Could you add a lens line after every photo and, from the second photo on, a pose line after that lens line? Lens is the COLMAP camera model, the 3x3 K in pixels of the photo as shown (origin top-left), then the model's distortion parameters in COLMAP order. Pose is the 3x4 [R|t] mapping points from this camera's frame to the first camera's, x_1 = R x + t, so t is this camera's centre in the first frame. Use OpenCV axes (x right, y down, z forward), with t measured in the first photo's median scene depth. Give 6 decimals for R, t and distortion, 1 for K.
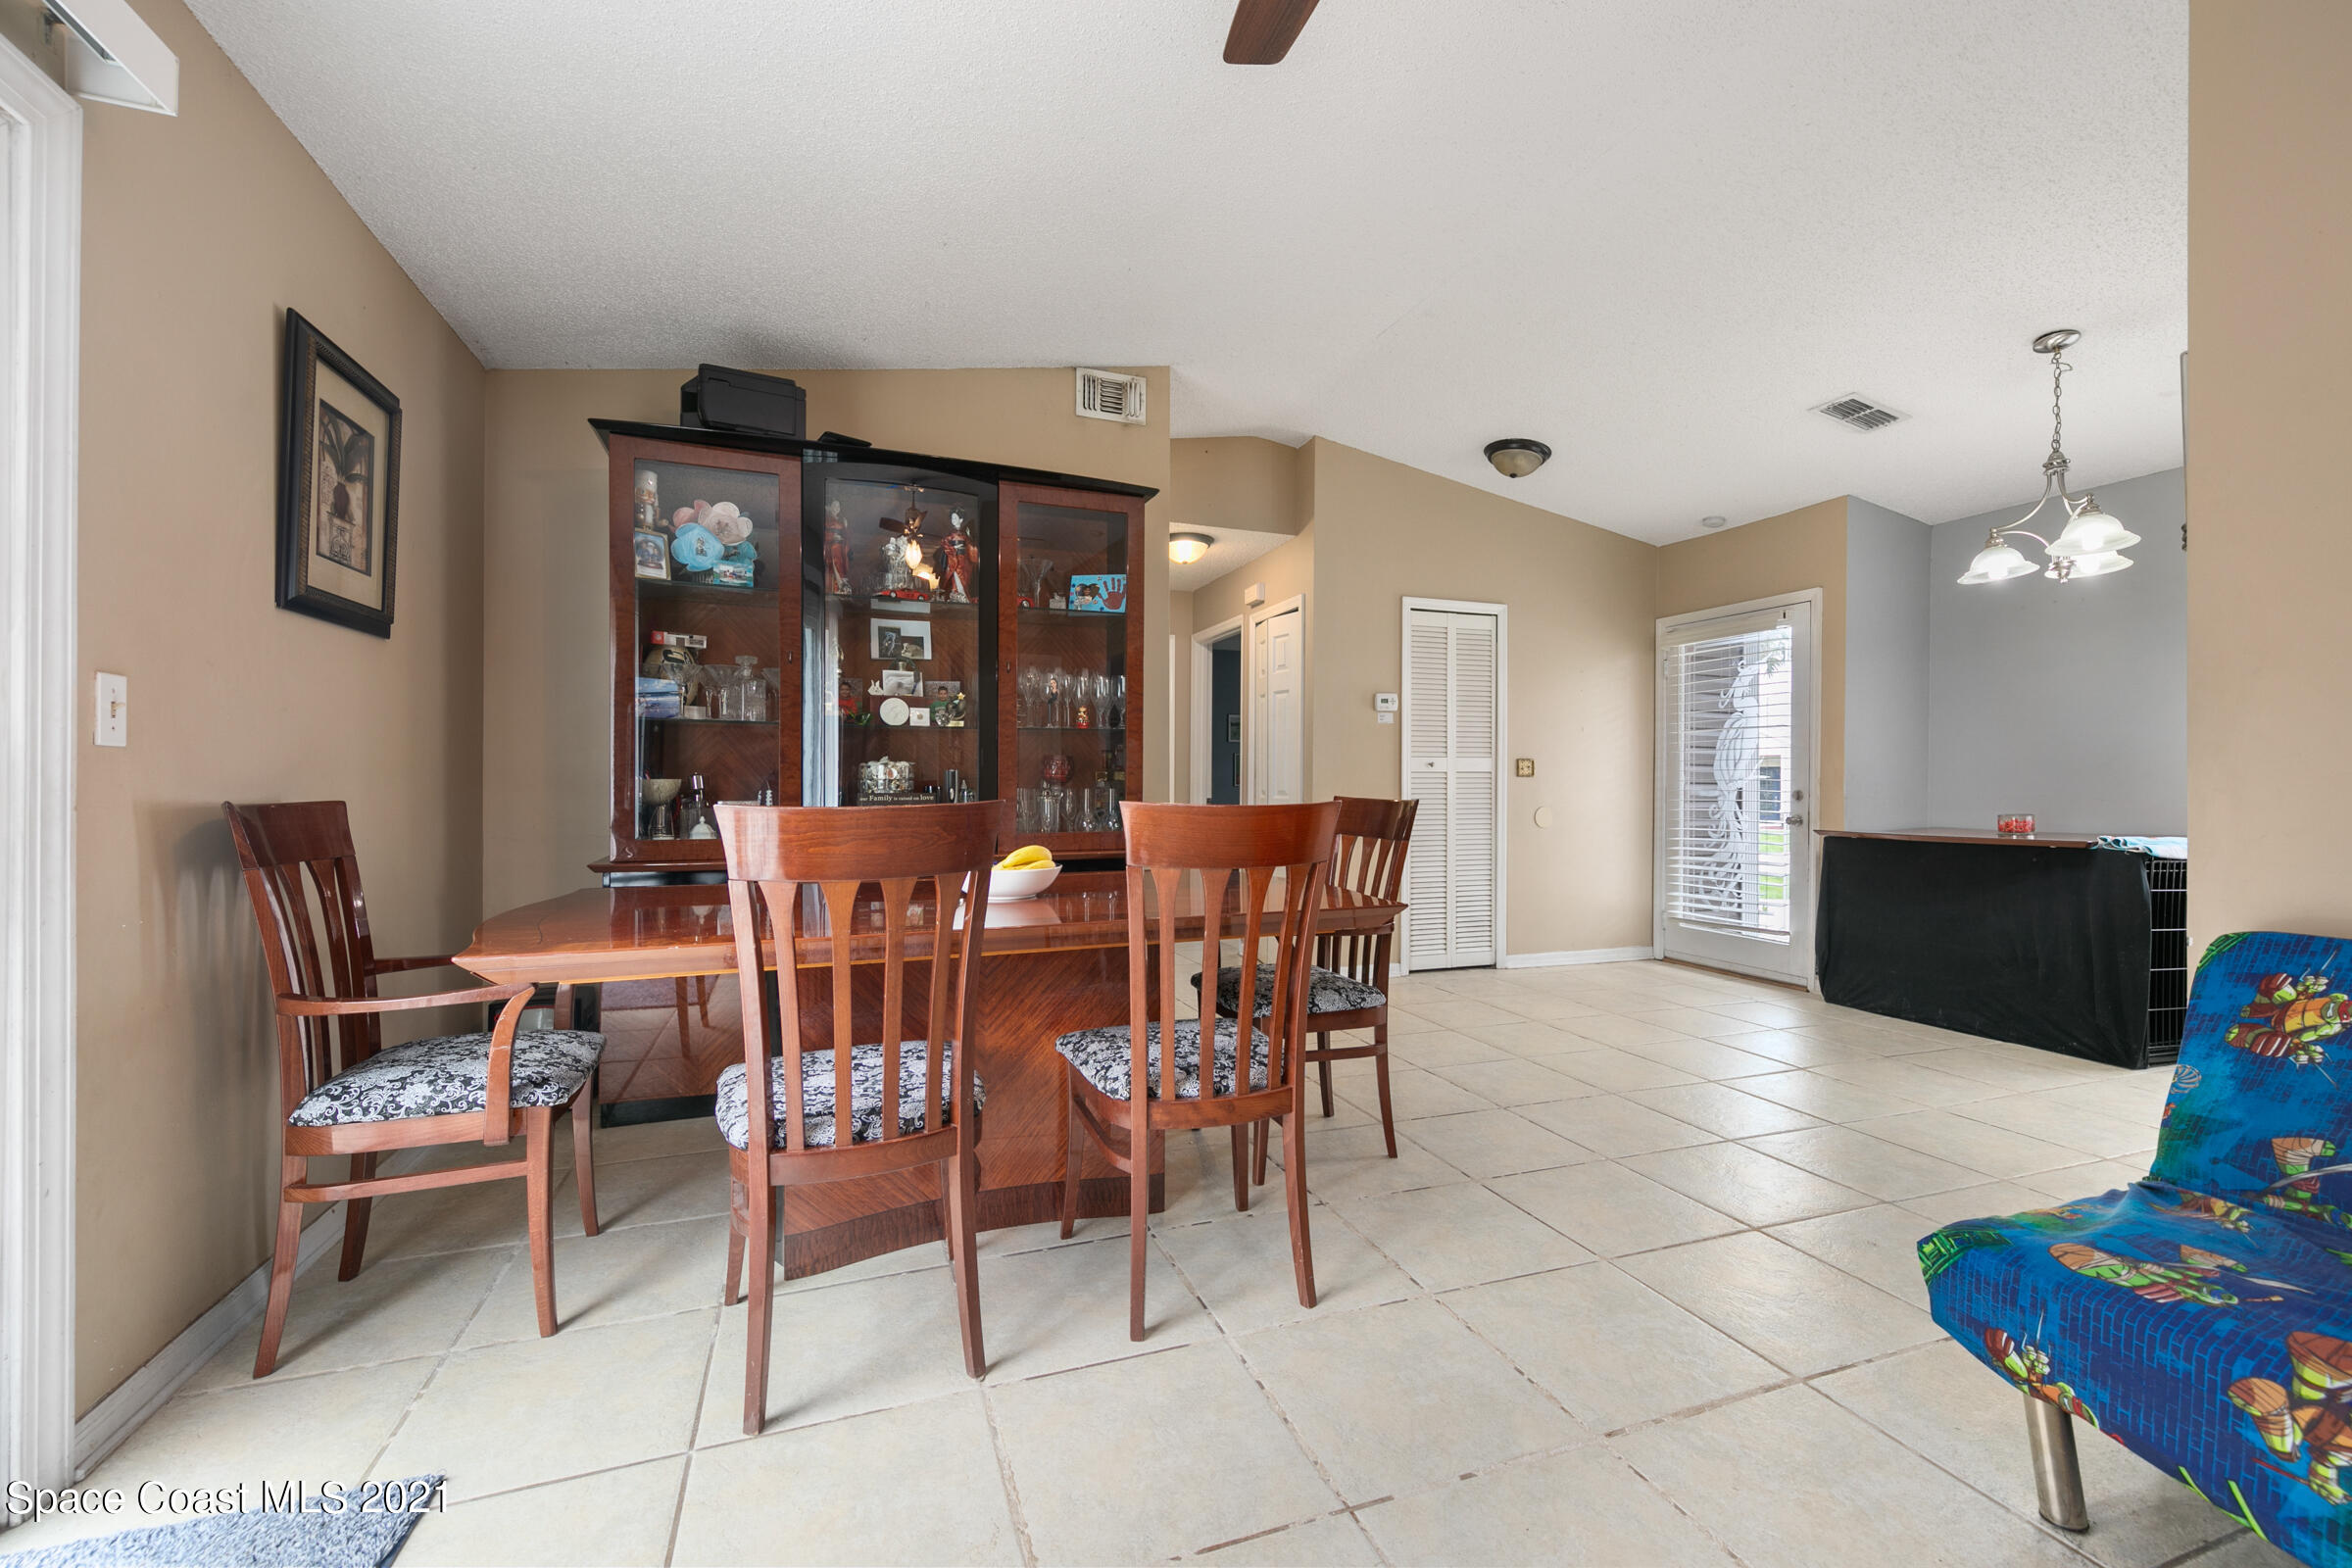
lens RADIAL K [[997.4, 0, 1151.1], [0, 997.4, 785.7], [0, 0, 1]] dist [0.003634, 0.000345]
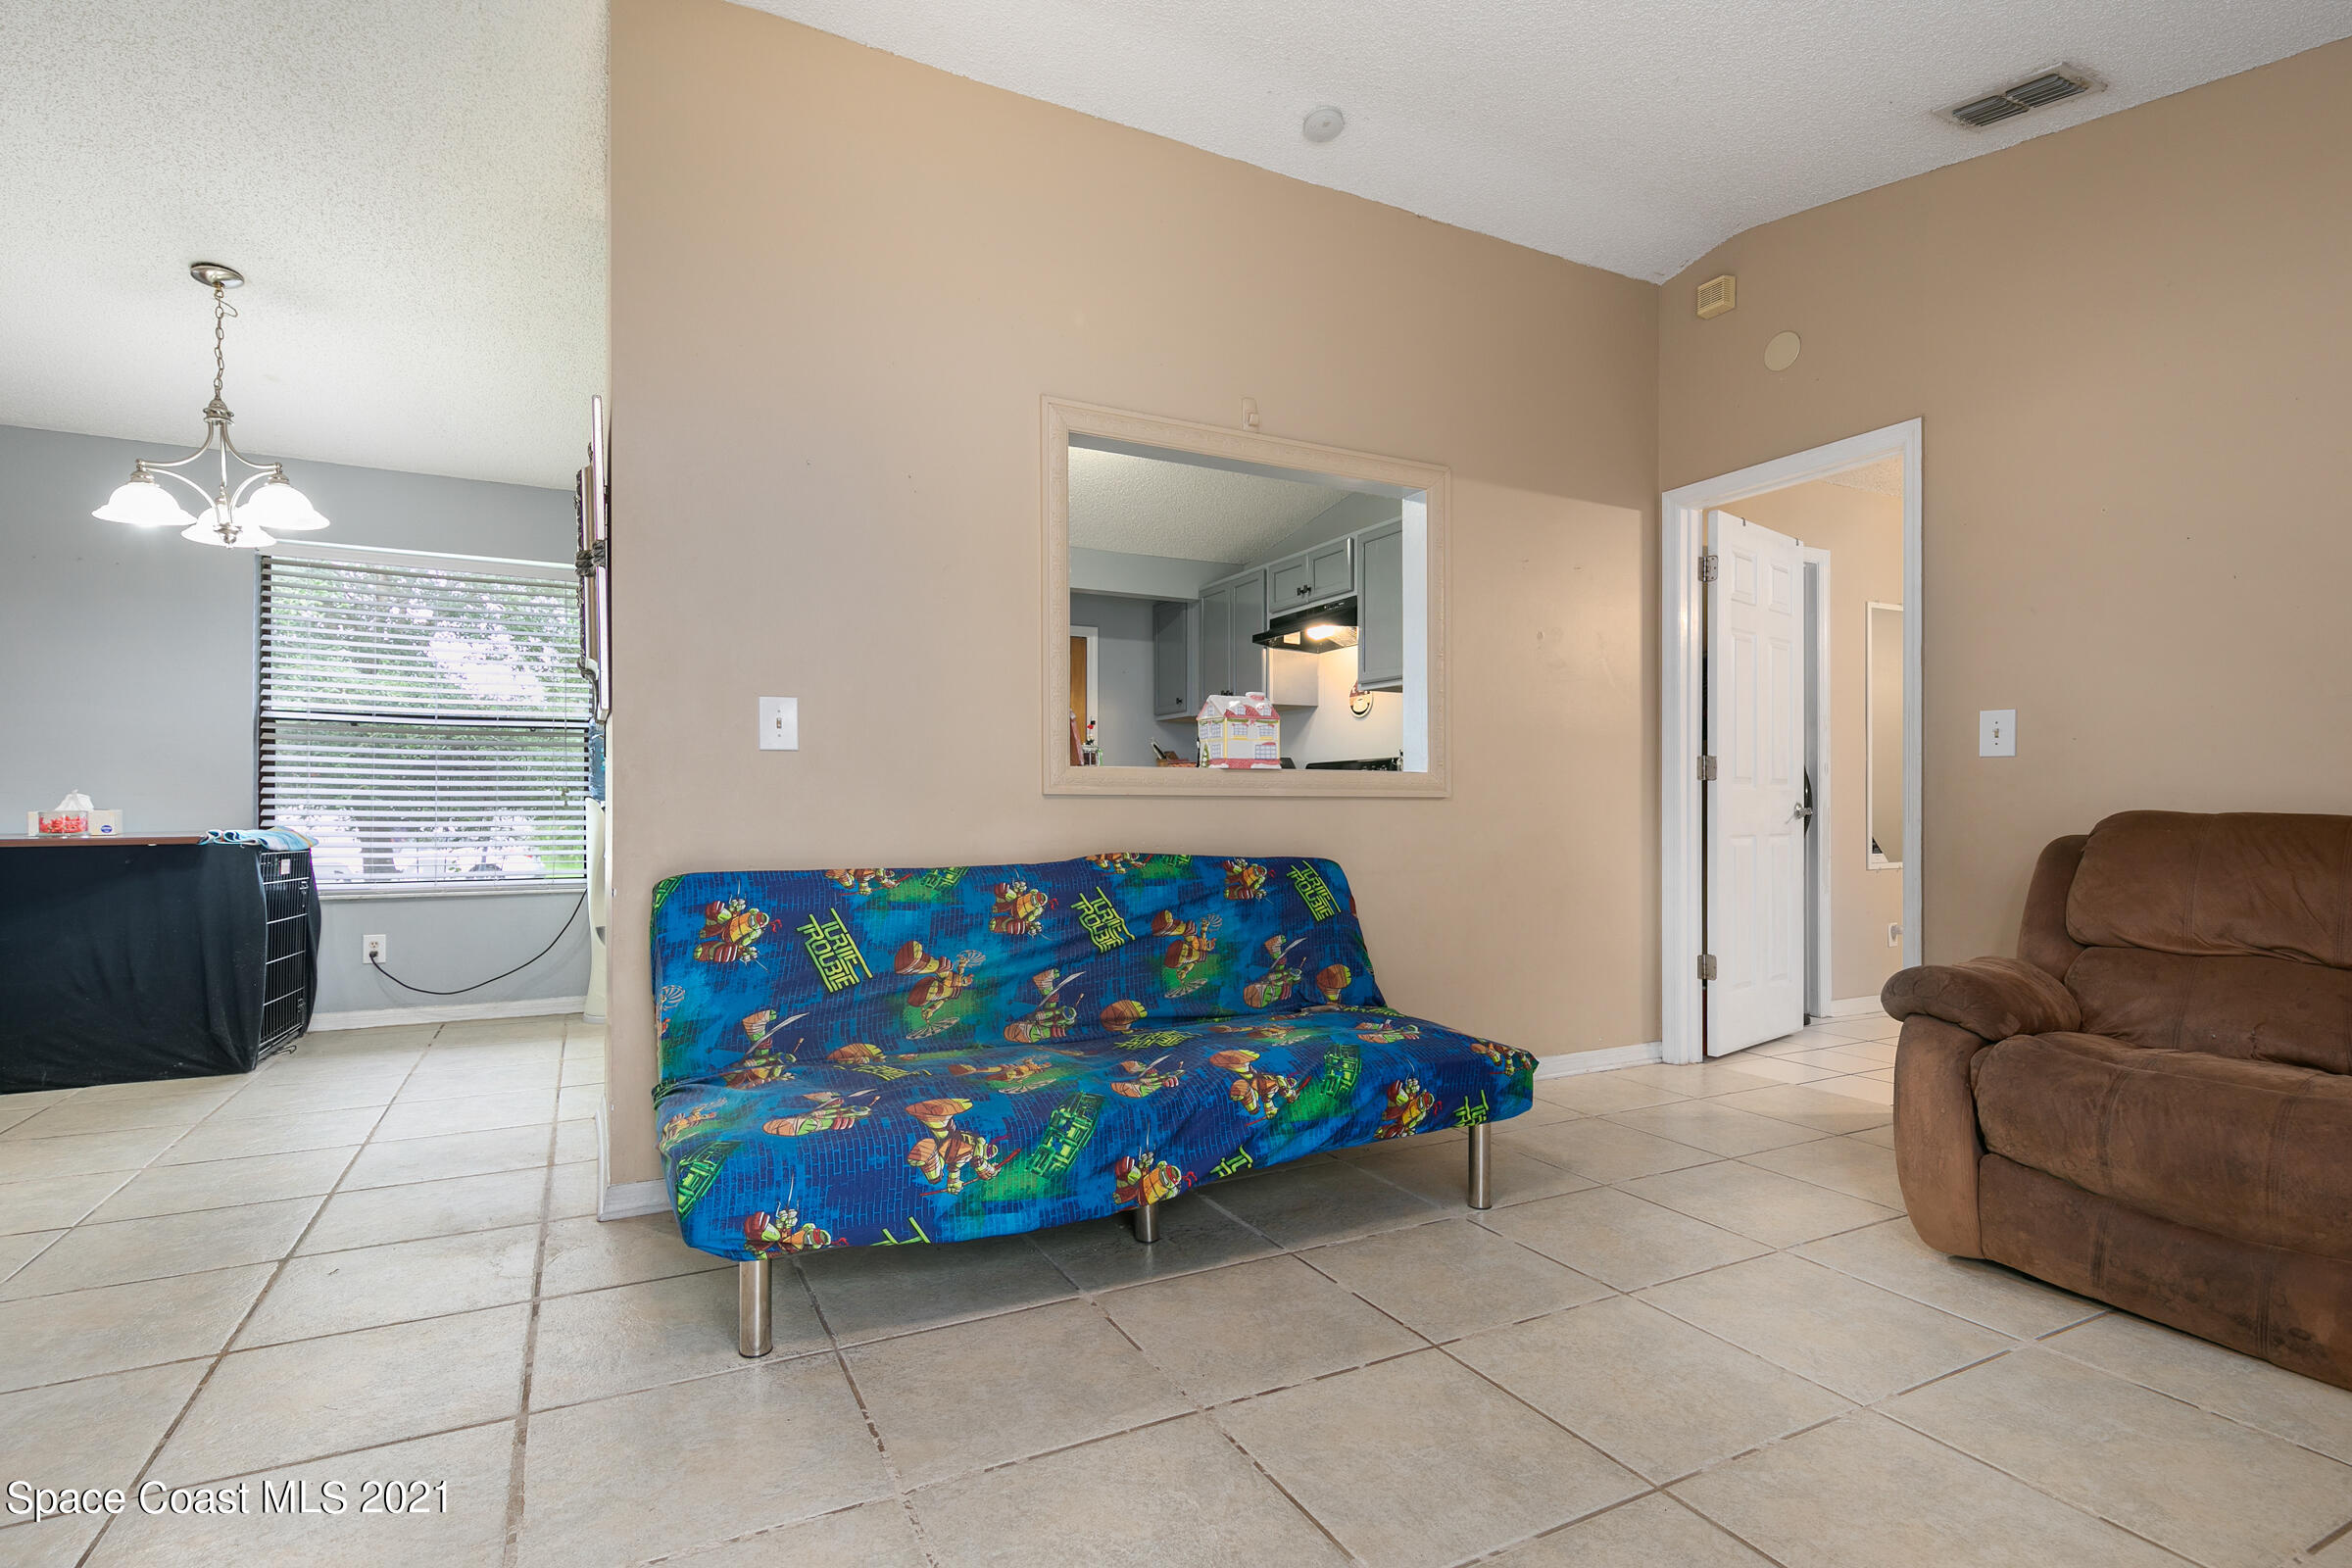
lens RADIAL K [[1137.4, 0, 1162.6], [0, 1137.4, 802.7], [0, 0, 1]] dist [0.006341, -0.000414]
pose [[-0.143668, 0.000258, 0.989626, -0.246458], [-0.001180, 0.999999, -0.000432, 0.028832], [-0.989625, -0.001230, -0.143668, 0.329992]]
